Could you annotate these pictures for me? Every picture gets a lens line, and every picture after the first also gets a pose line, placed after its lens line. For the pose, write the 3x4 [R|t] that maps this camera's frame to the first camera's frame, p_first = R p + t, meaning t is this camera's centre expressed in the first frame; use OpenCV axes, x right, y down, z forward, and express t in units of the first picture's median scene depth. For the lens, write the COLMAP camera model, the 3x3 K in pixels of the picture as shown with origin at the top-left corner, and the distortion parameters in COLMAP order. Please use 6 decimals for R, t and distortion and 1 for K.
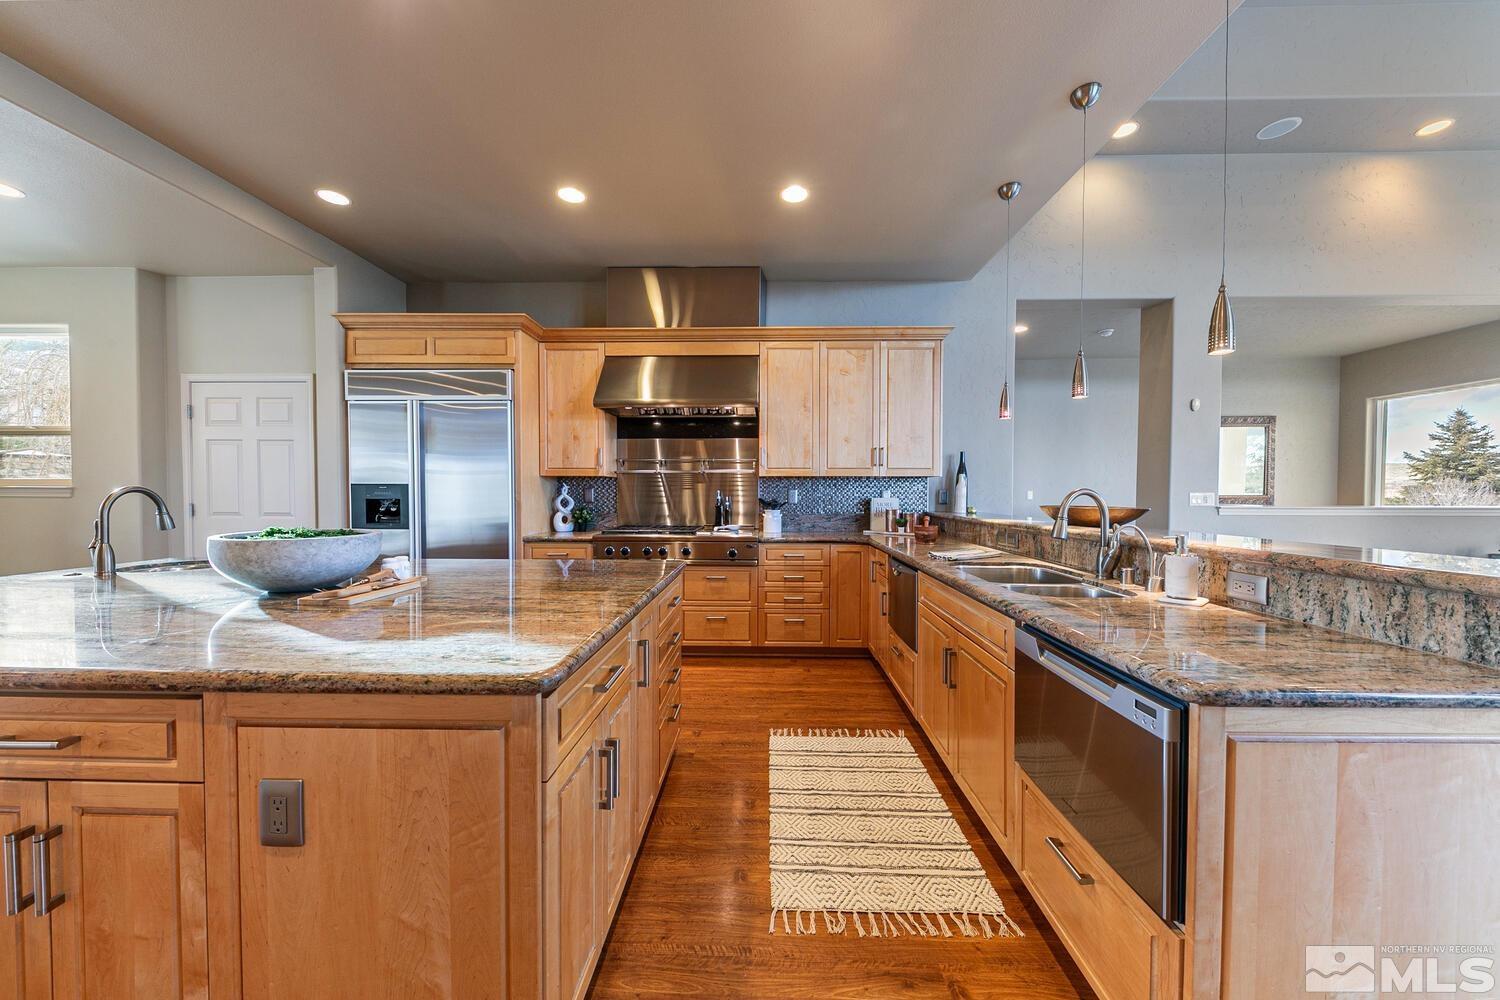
lens RADIAL K [[511.2, 0, 750.0], [0, 511.2, 500.0], [0, 0, 1]] dist [0.000429, 0.000068]
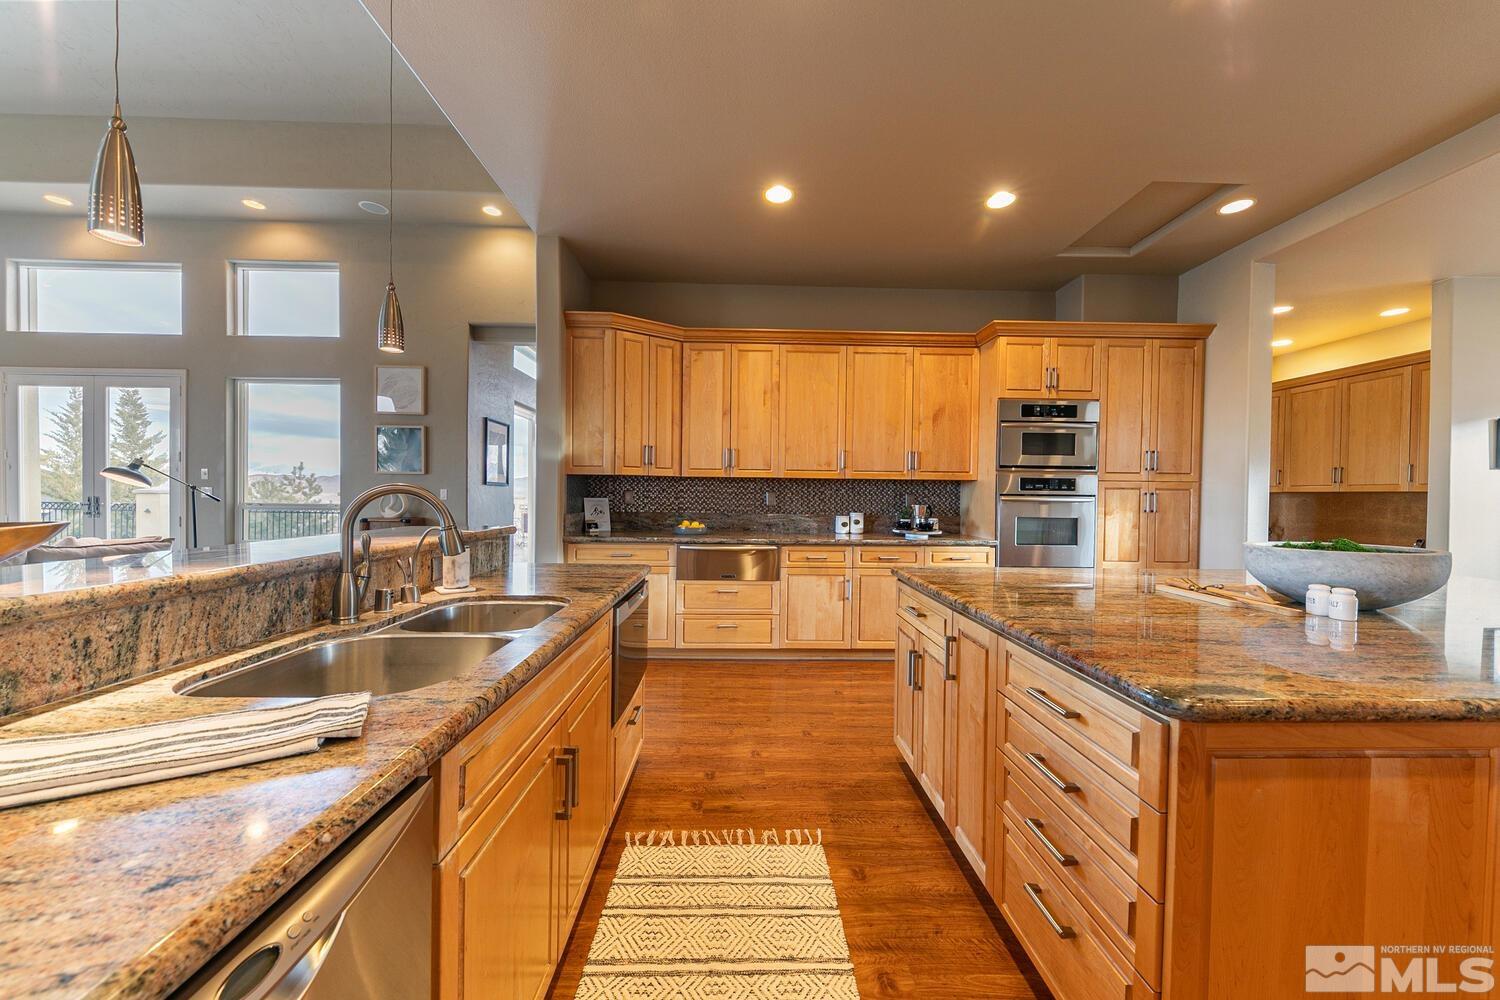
lens RADIAL K [[511.2, 0, 750.0], [0, 511.2, 500.0], [0, 0, 1]] dist [0.000429, 0.000068]
pose [[-0.998384, -0.011305, -0.055697, 0.281670], [-0.012965, 0.999480, 0.029534, -0.036429], [0.055334, 0.030209, -0.998011, 2.125507]]
